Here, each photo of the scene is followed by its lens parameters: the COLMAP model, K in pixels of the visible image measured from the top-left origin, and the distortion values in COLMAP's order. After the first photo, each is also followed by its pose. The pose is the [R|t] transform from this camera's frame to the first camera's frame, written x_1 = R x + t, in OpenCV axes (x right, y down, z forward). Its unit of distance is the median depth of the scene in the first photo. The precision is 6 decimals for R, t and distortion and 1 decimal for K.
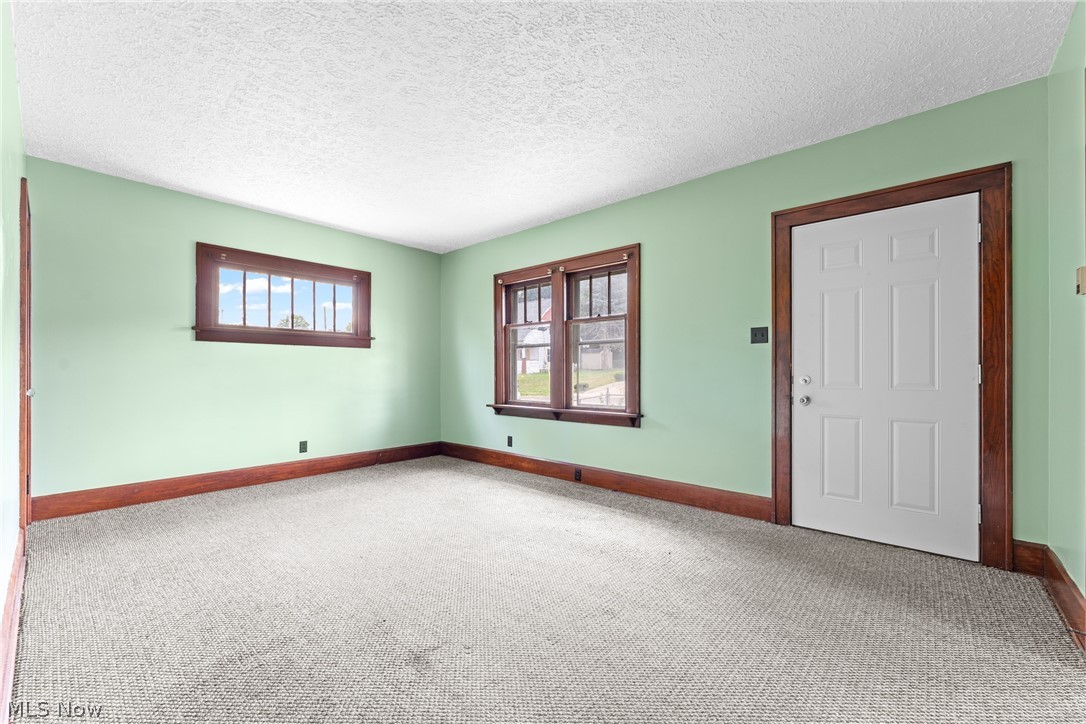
lens RADIAL K [[433.3, 0, 505.6], [0, 433.3, 371.9], [0, 0, 1]] dist [-0.021695, -0.000143]
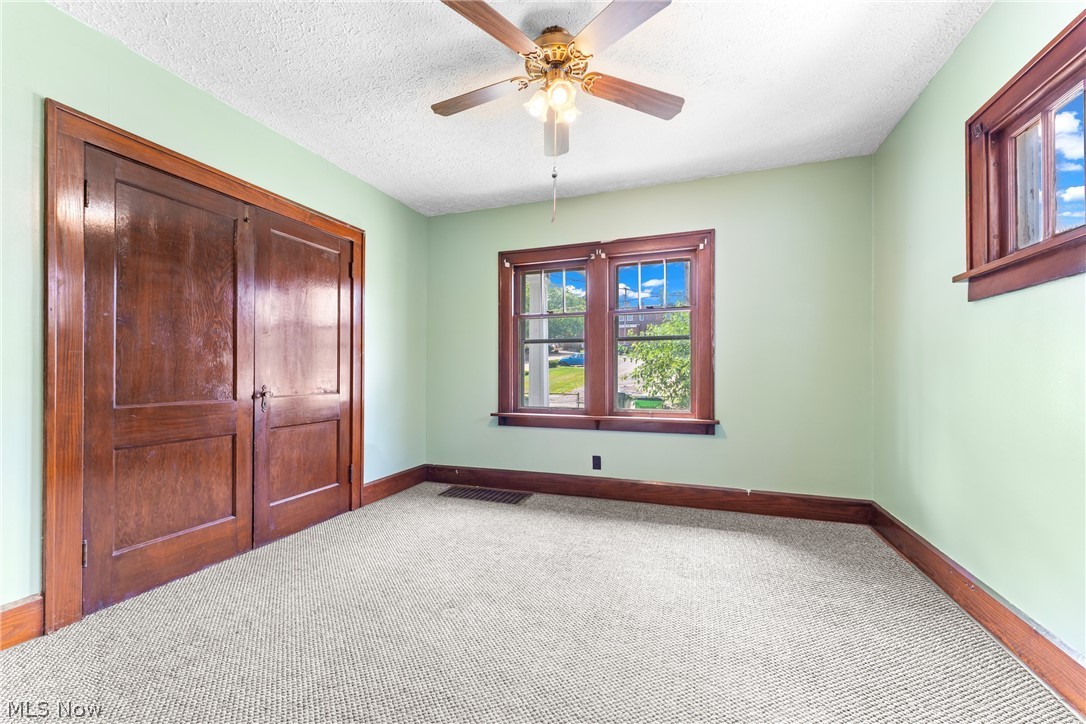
lens RADIAL K [[433.3, 0, 544.7], [0, 433.3, 370.3], [0, 0, 1]] dist [-0.021695, -0.000143]
pose [[0.918881, 0.005703, 0.394493, -0.270941], [-0.004292, 0.999981, -0.004459, -0.000751], [-0.394511, 0.002404, 0.918888, 0.227090]]
